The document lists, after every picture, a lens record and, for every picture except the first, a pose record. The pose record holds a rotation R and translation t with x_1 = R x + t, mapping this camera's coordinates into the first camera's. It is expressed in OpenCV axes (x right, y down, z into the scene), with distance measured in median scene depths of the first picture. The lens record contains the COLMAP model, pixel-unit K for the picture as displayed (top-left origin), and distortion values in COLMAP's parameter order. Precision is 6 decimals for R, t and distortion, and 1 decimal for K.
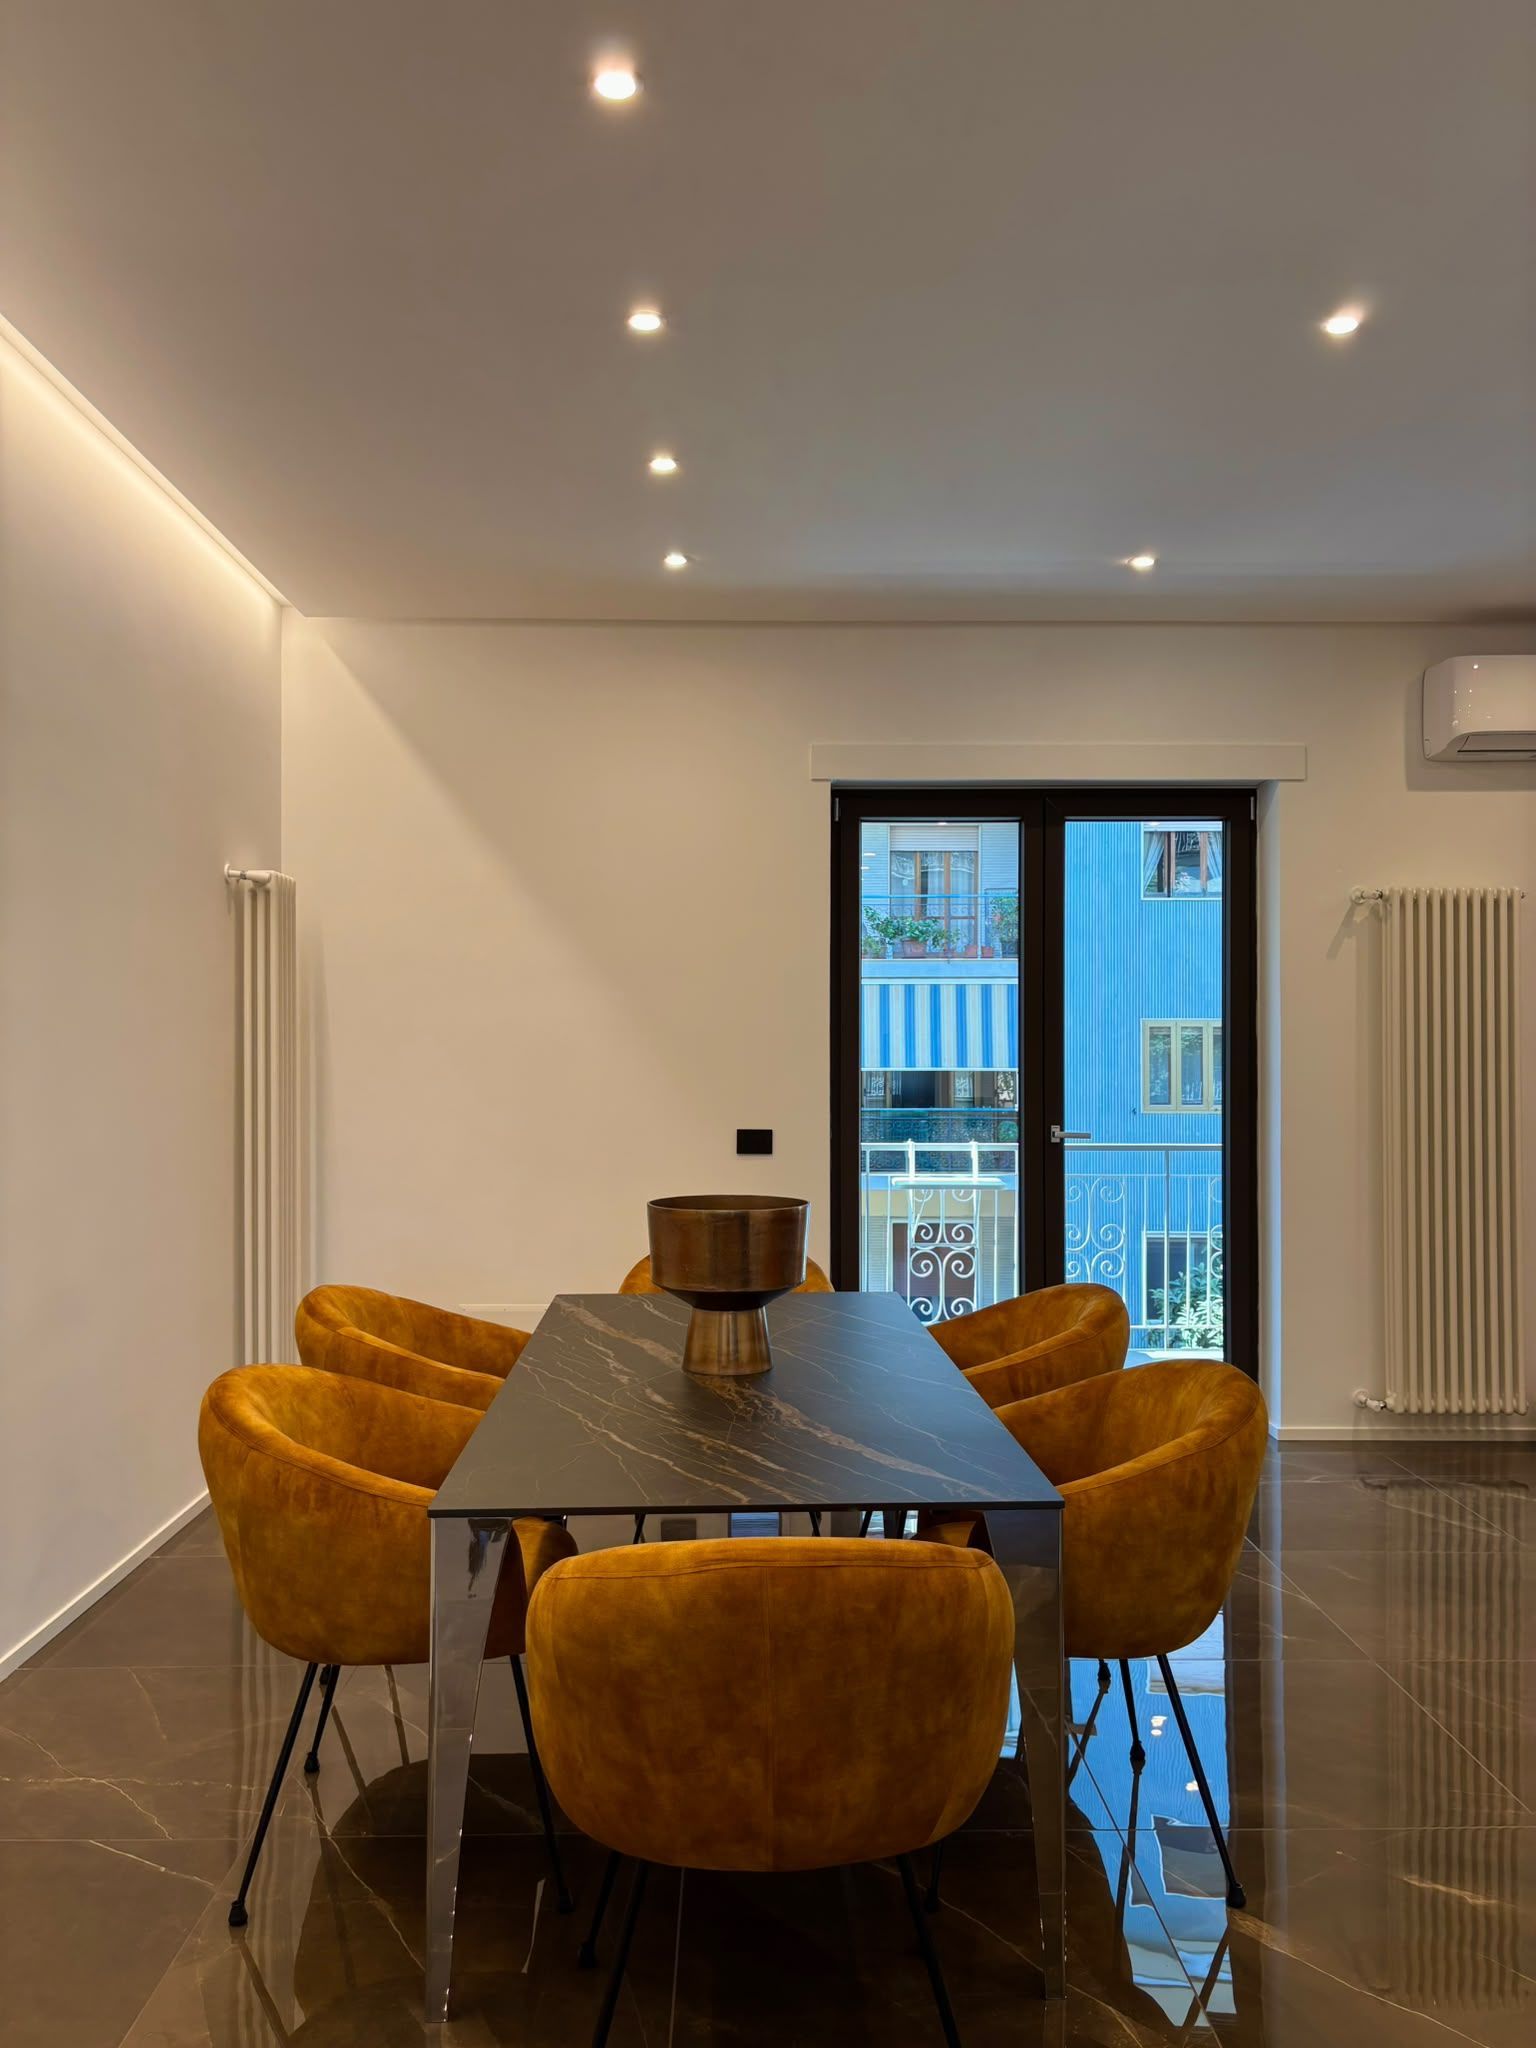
lens RADIAL K [[1382.3, 0, 727.3], [0, 1382.3, 1026.5], [0, 0, 1]] dist [0.002532, 0.000240]
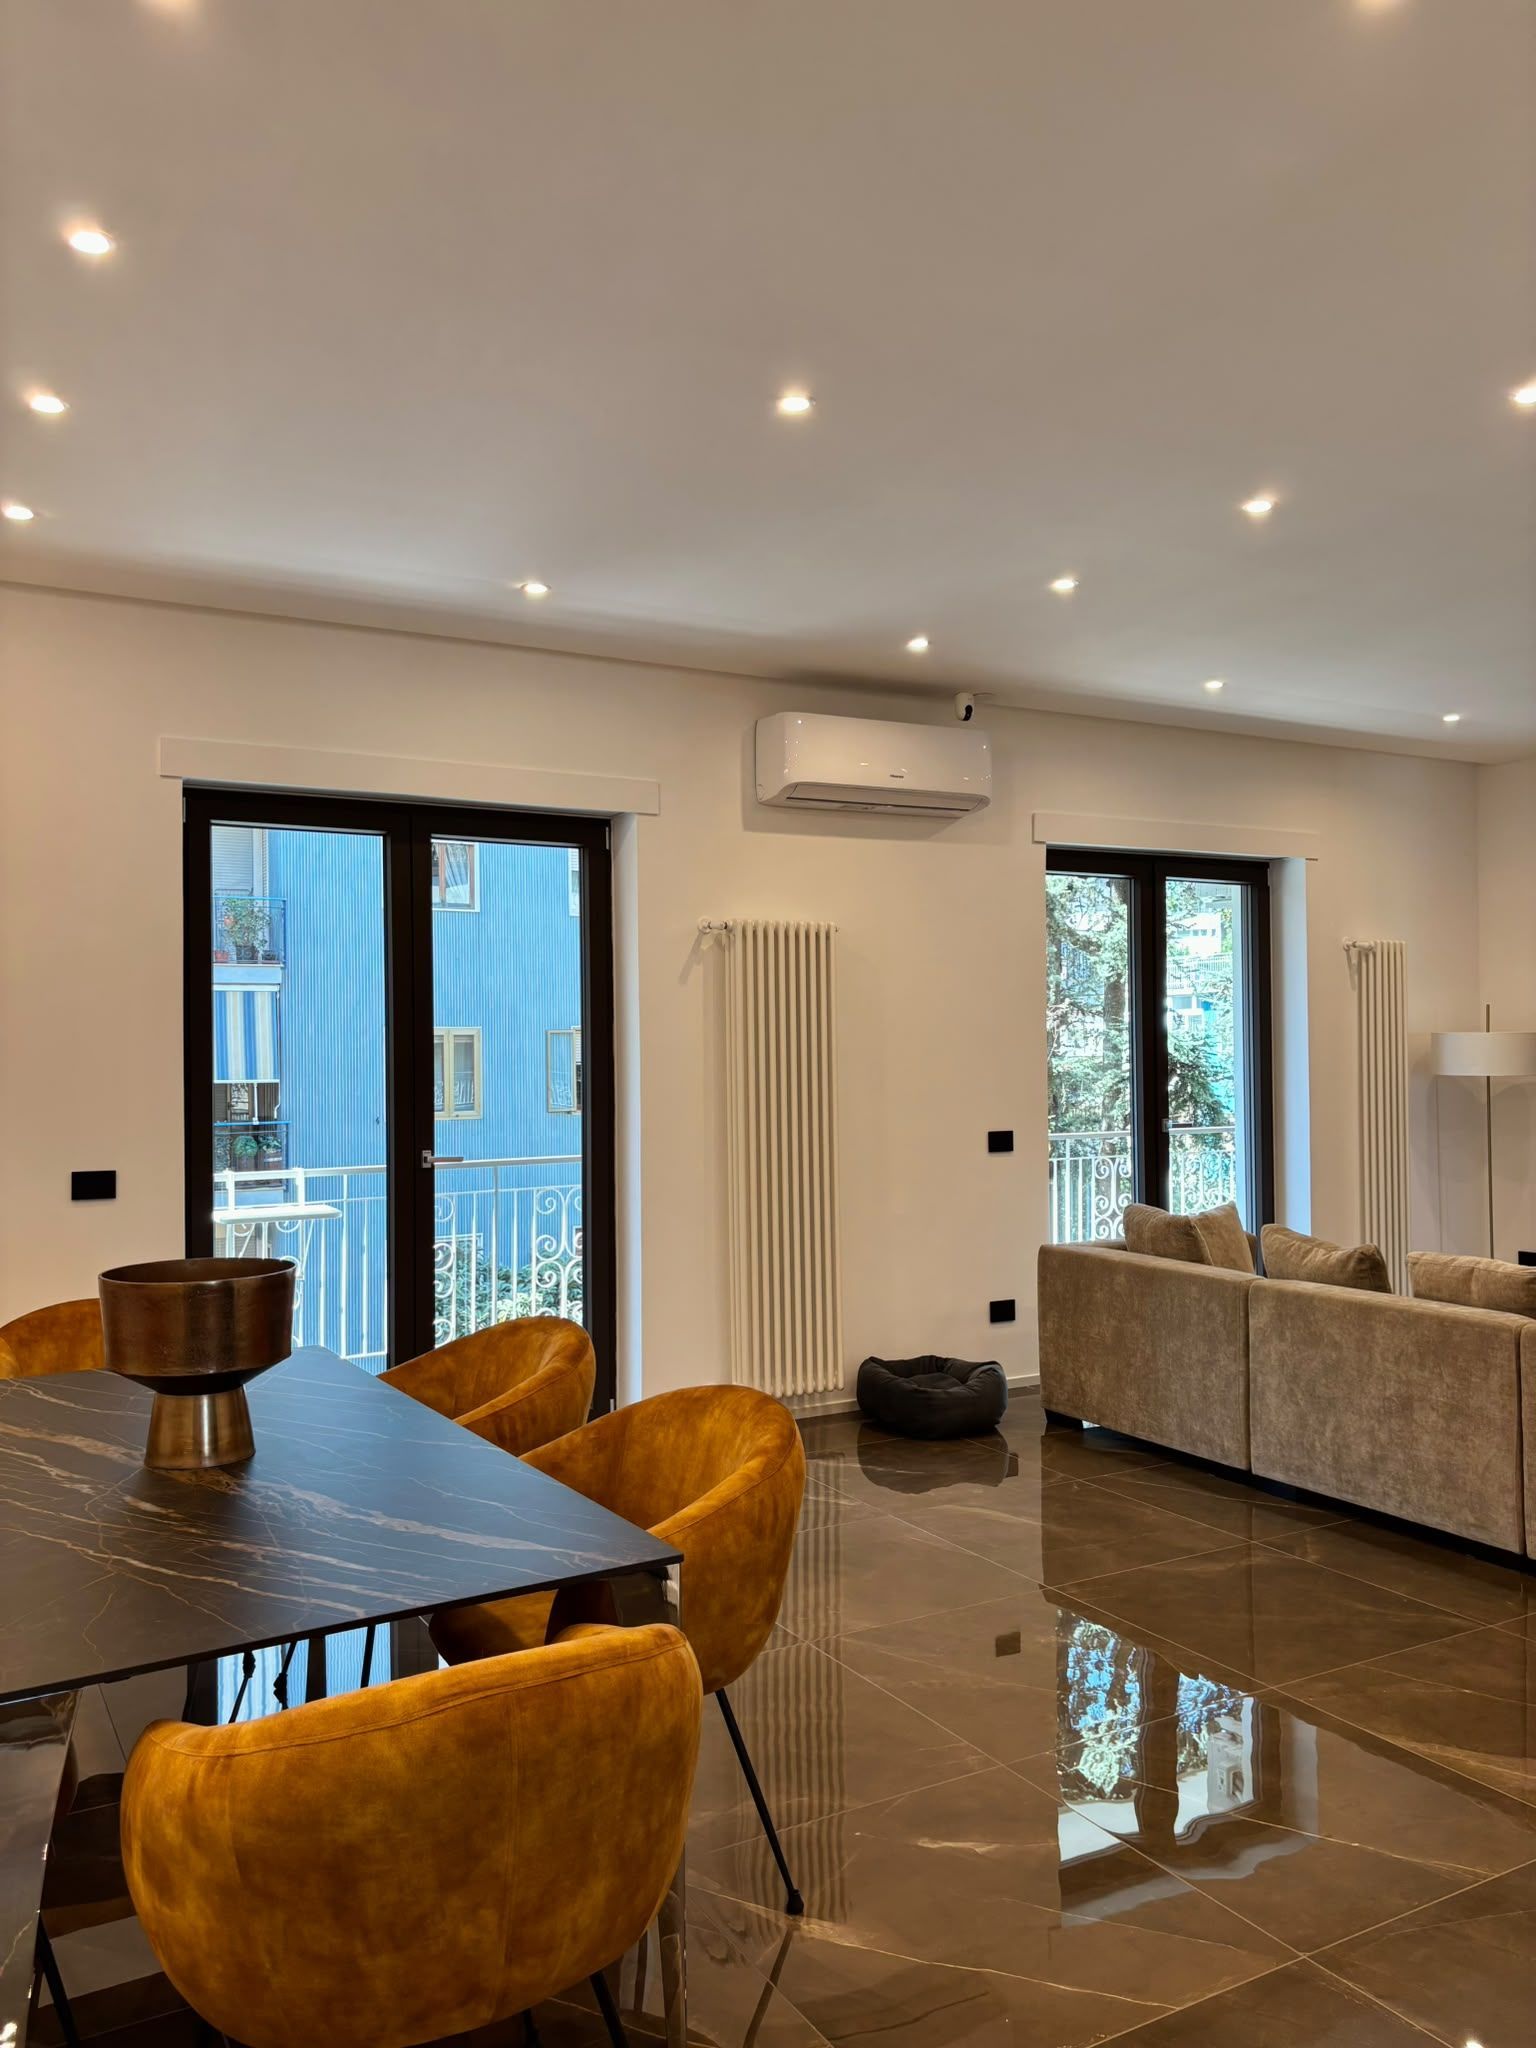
lens RADIAL K [[1422.5, 0, 675.5], [0, 1422.5, 1028.9], [0, 0, 1]] dist [0.042476, -0.065586]
pose [[0.894445, -0.003635, 0.447162, -0.193132], [0.007852, 0.999940, -0.007576, -0.020785], [-0.447108, 0.010287, 0.894421, 0.077519]]
